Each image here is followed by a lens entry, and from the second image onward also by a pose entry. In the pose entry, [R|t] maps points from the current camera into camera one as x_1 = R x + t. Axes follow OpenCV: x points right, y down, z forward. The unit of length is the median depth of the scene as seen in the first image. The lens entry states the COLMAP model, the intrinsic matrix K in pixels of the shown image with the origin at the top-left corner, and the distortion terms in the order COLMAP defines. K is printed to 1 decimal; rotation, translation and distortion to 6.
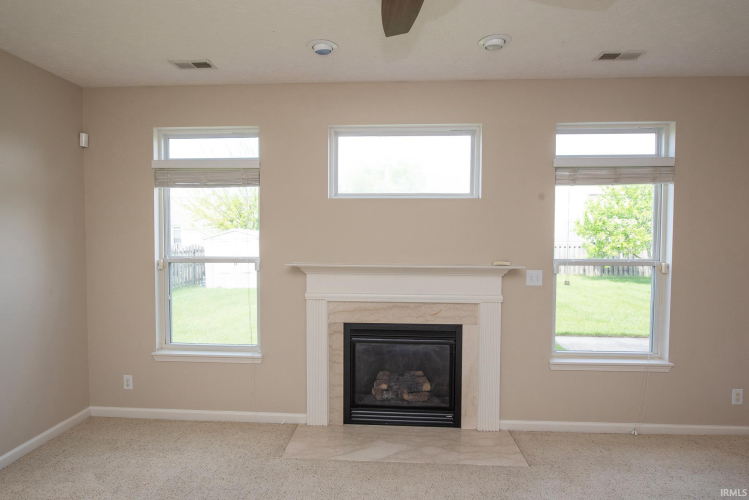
lens RADIAL K [[467.2, 0, 372.8], [0, 467.2, 258.2], [0, 0, 1]] dist [-0.010830, -0.001461]
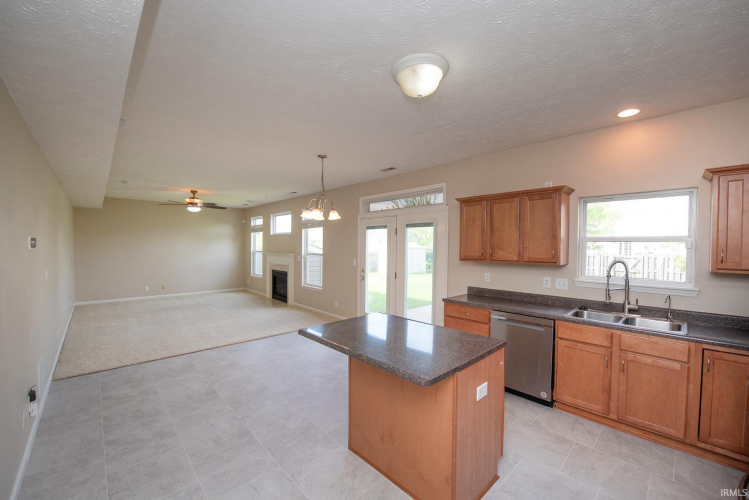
lens RADIAL K [[297.7, 0, 371.1], [0, 297.7, 251.8], [0, 0, 1]] dist [-0.016437, -0.002155]
pose [[0.732521, 0.017229, -0.680526, 2.032415], [-0.040783, 0.998995, -0.018607, 0.014975], [0.679522, 0.041384, 0.732487, -0.149939]]
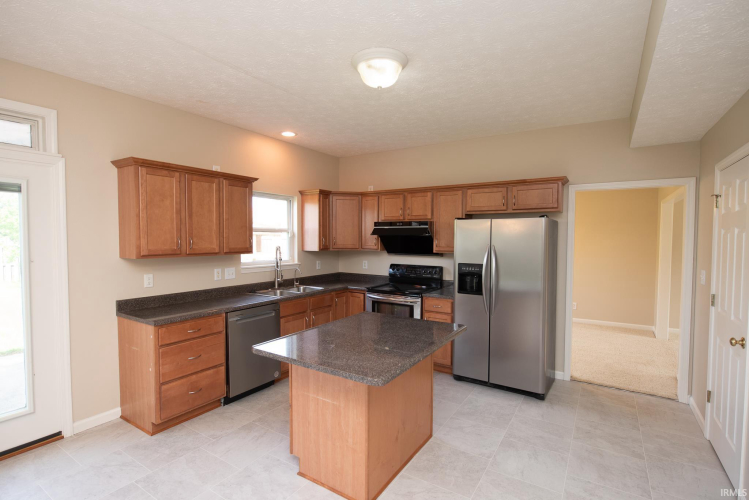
lens RADIAL K [[365.0, 0, 371.7], [0, 365.0, 252.4], [0, 0, 1]] dist [-0.013163, -0.000235]
pose [[0.487096, -0.034714, 0.872658, 1.128441], [0.039807, 0.999054, 0.017523, 0.006591], [-0.872441, 0.026202, 0.488017, -0.008859]]
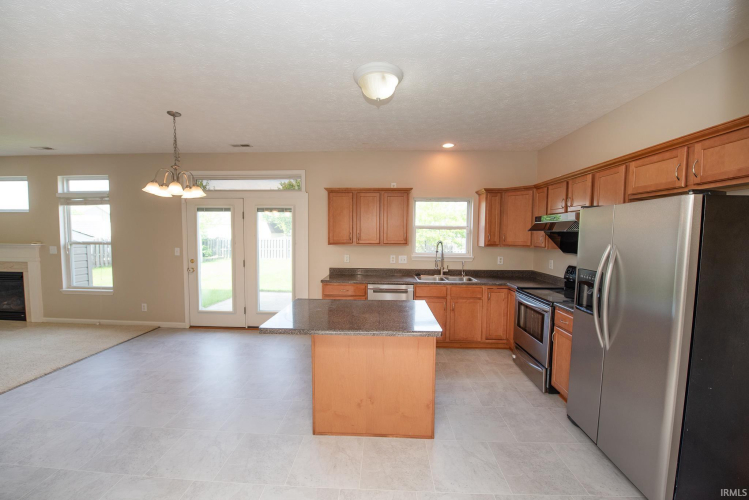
lens RADIAL K [[297.7, 0, 368.8], [0, 297.7, 251.9], [0, 0, 1]] dist [-0.016437, -0.002155]
pose [[0.999851, 0.005635, 0.016342, 1.696184], [-0.005816, 0.999922, 0.011076, 0.027220], [-0.016278, -0.011170, 0.999805, -0.322632]]
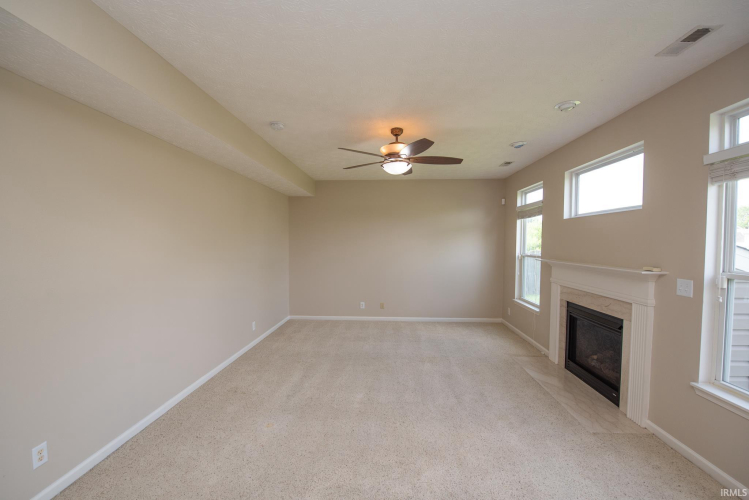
lens RADIAL K [[307.8, 0, 372.9], [0, 307.8, 253.4], [0, 0, 1]] dist [-0.018537, -0.001141]
pose [[0.009215, 0.032643, -0.999425, 0.914064], [-0.053034, 0.998076, 0.032109, -0.012642], [0.998550, 0.052708, 0.010929, 0.357282]]
